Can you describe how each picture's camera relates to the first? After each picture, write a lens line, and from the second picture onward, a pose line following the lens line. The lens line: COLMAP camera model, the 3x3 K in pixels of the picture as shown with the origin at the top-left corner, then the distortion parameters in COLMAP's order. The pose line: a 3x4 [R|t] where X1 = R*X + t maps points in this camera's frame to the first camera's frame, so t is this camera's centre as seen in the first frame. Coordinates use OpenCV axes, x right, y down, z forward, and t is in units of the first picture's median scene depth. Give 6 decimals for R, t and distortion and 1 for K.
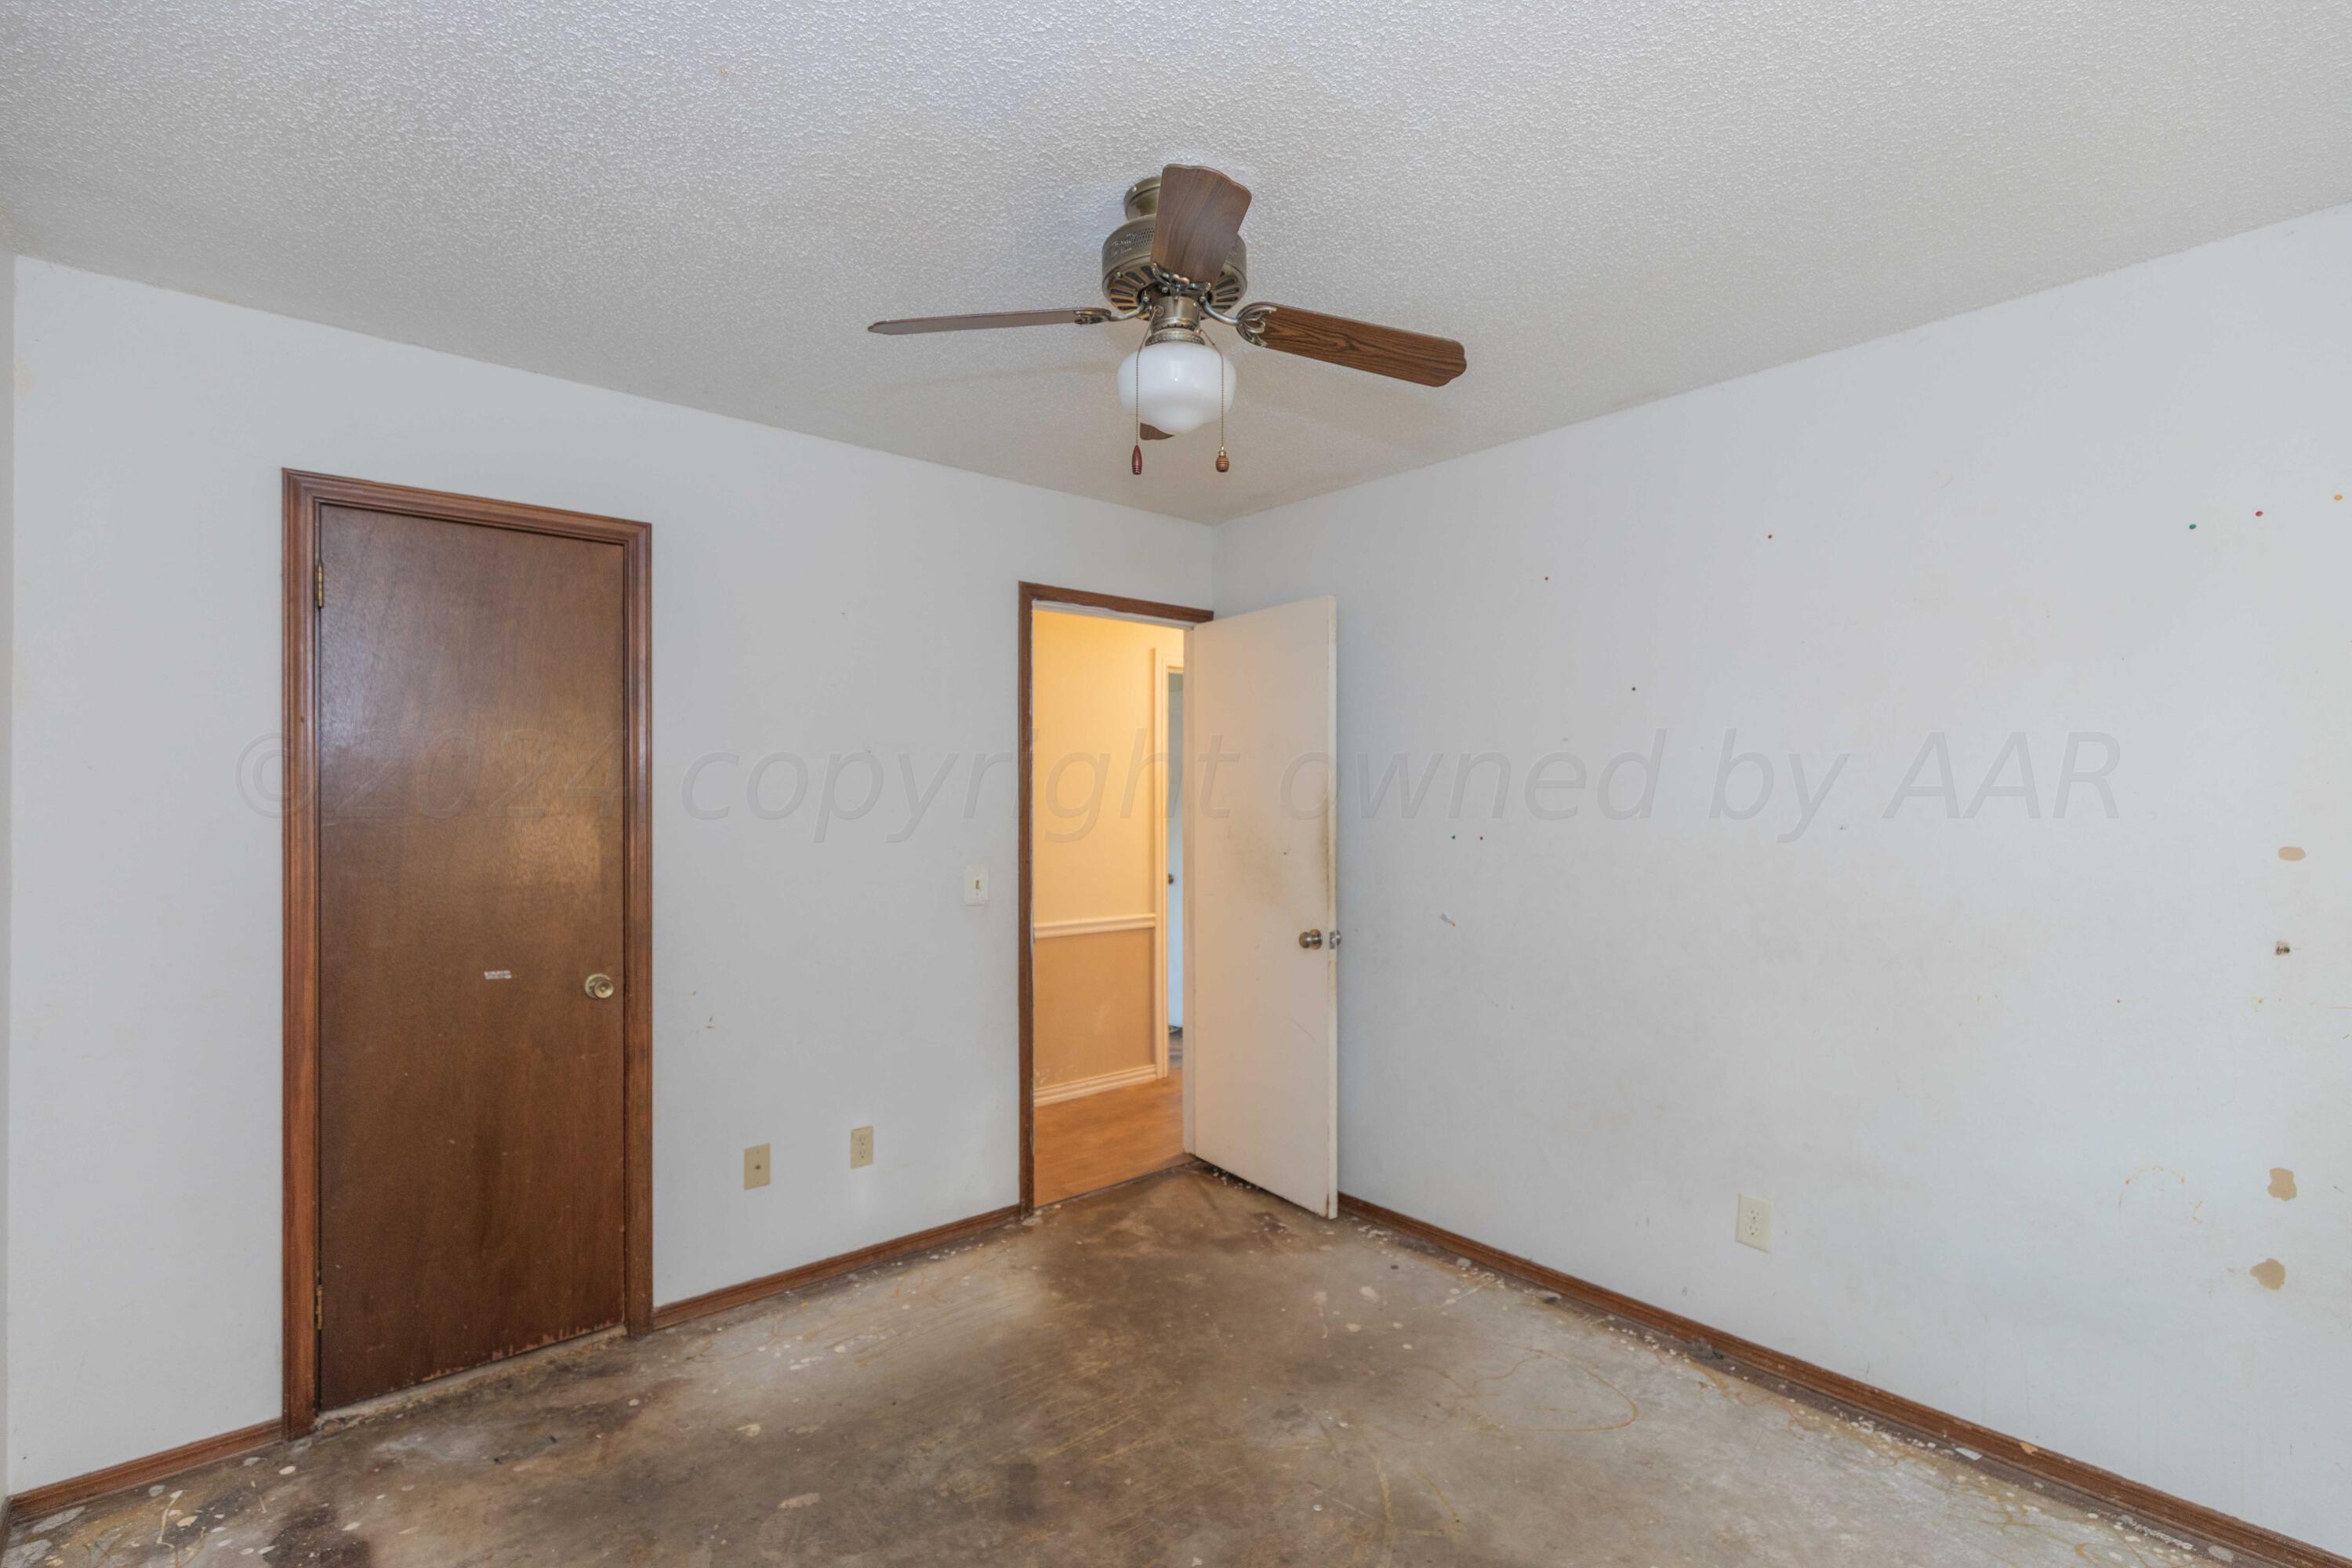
lens RADIAL K [[1032.9, 0, 1239.6], [0, 1032.9, 794.5], [0, 0, 1]] dist [0.002544, -0.000143]
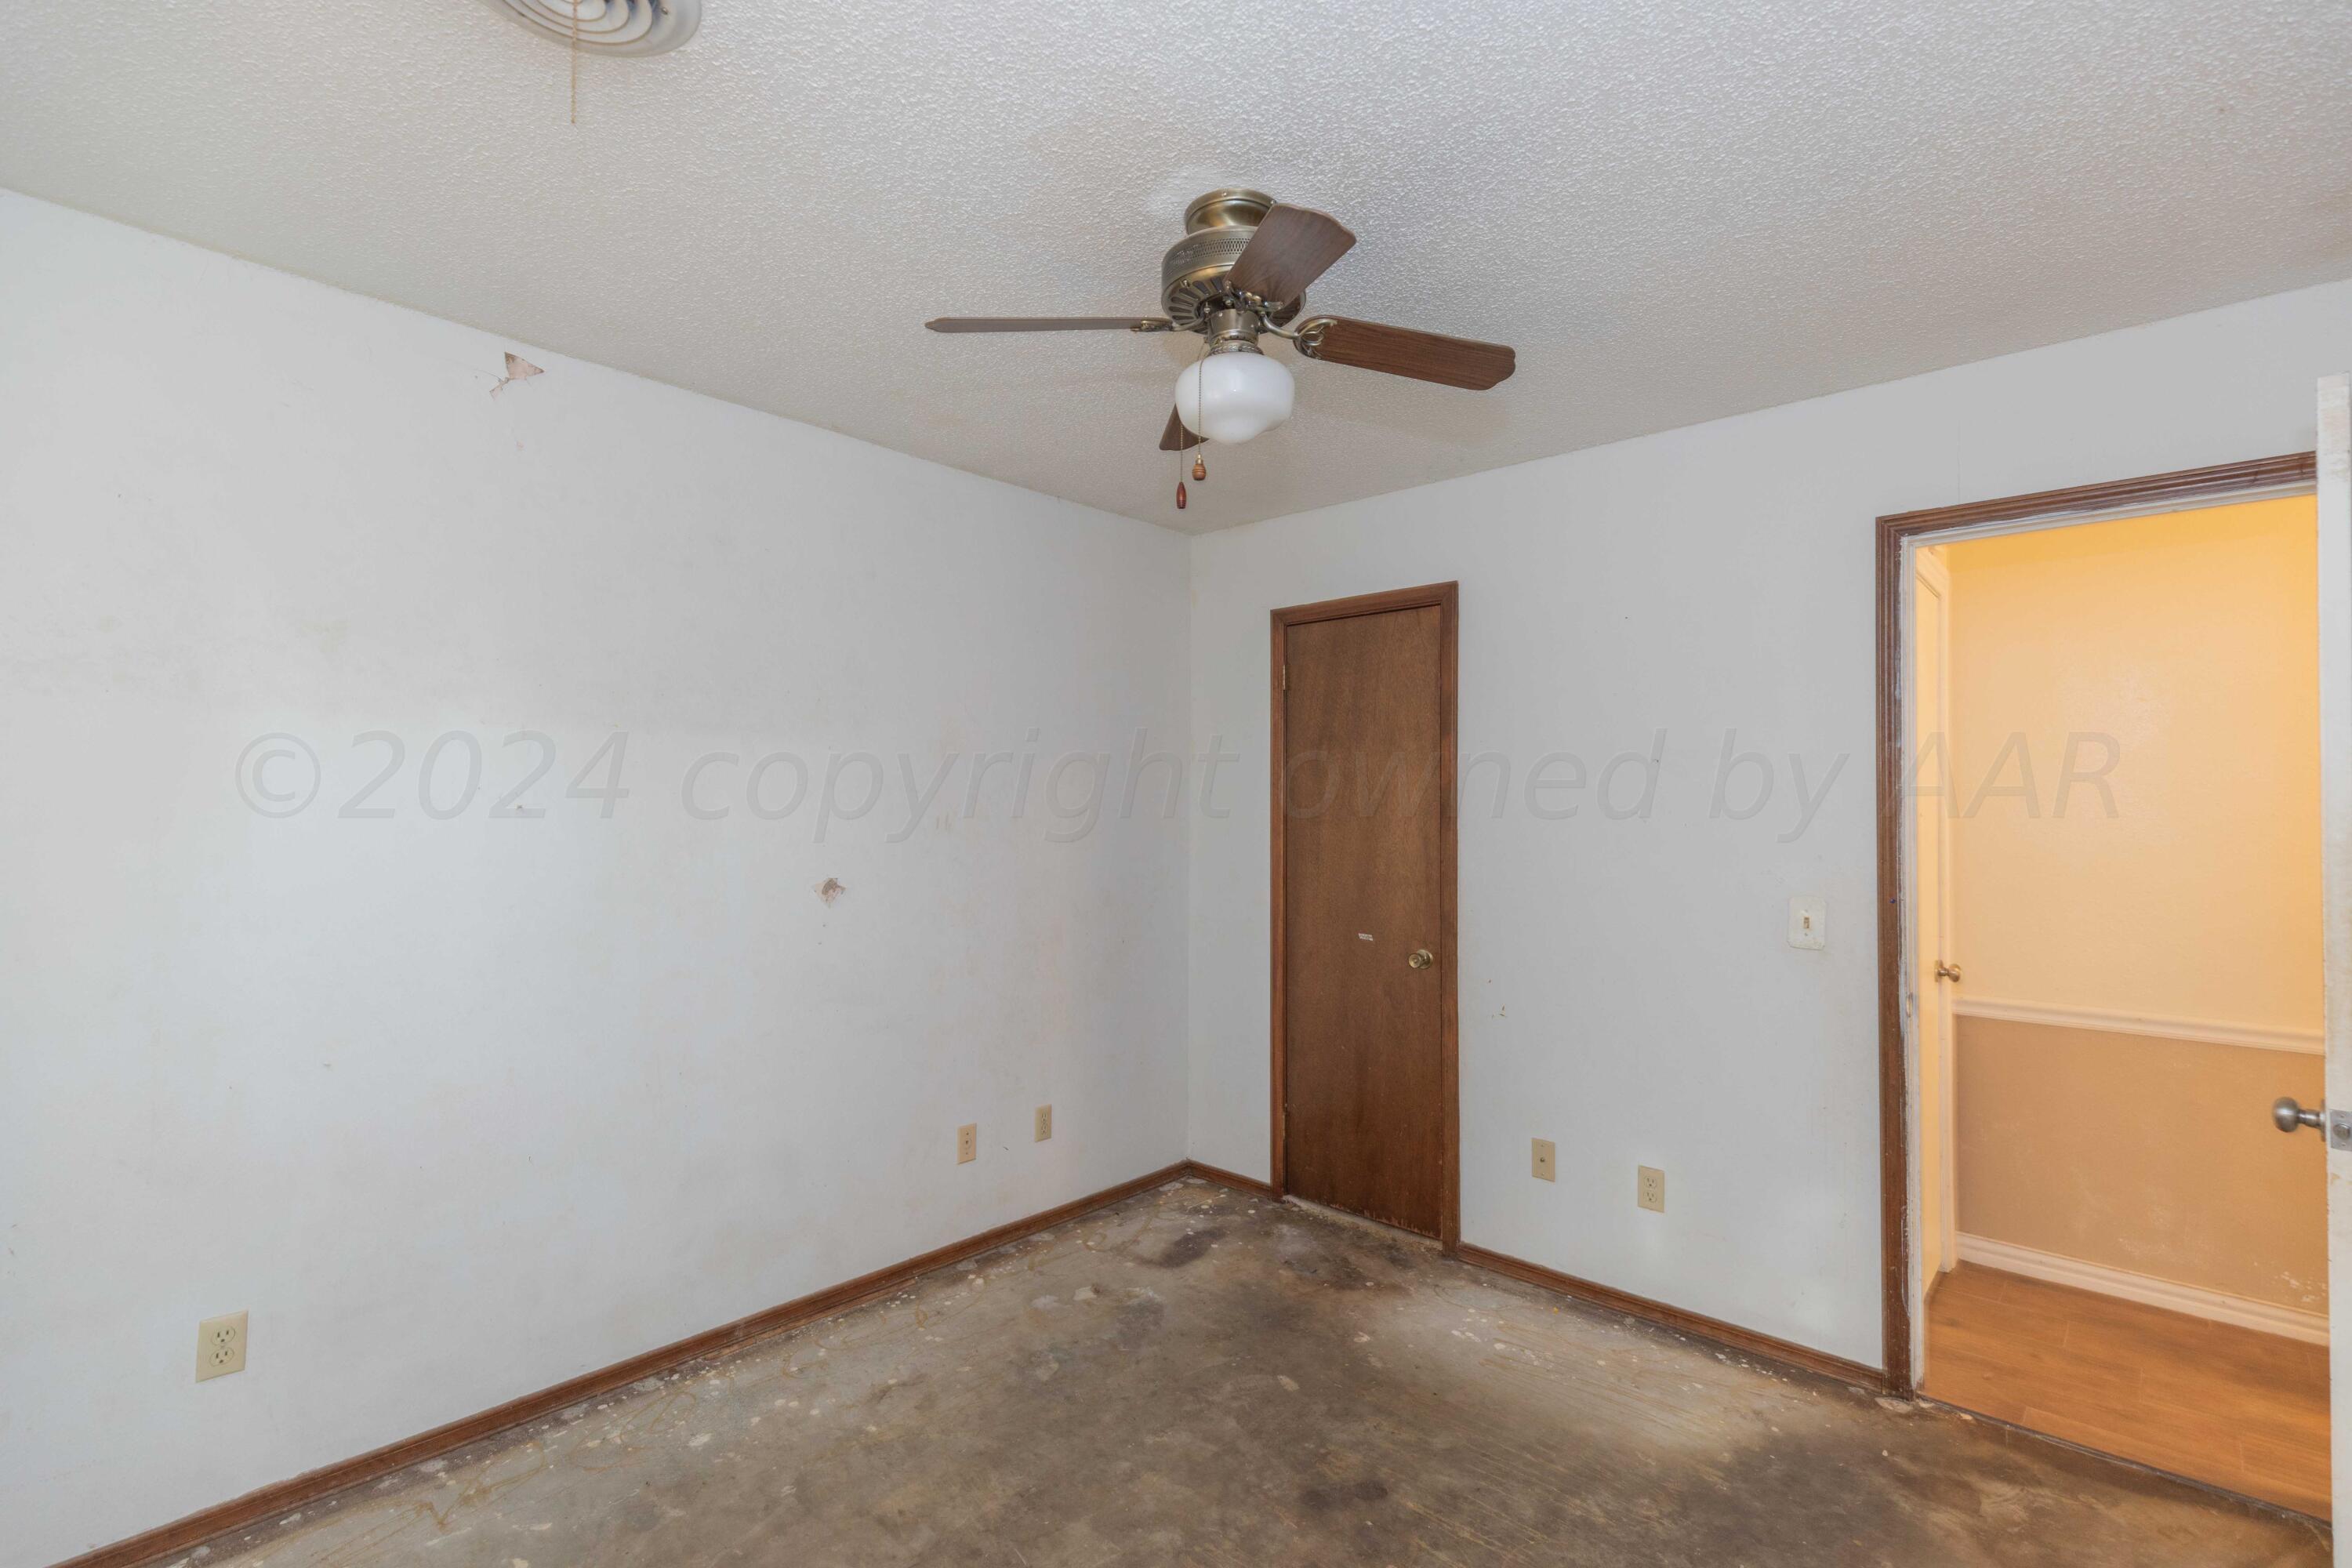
lens RADIAL K [[1086.7, 0, 1206.8], [0, 1086.7, 787.3], [0, 0, 1]] dist [0.004065, 0.000172]
pose [[0.117335, -0.017319, -0.992941, 0.660049], [-0.001773, 0.999843, -0.017649, -0.000131], [0.993091, 0.003831, 0.117285, 0.577953]]
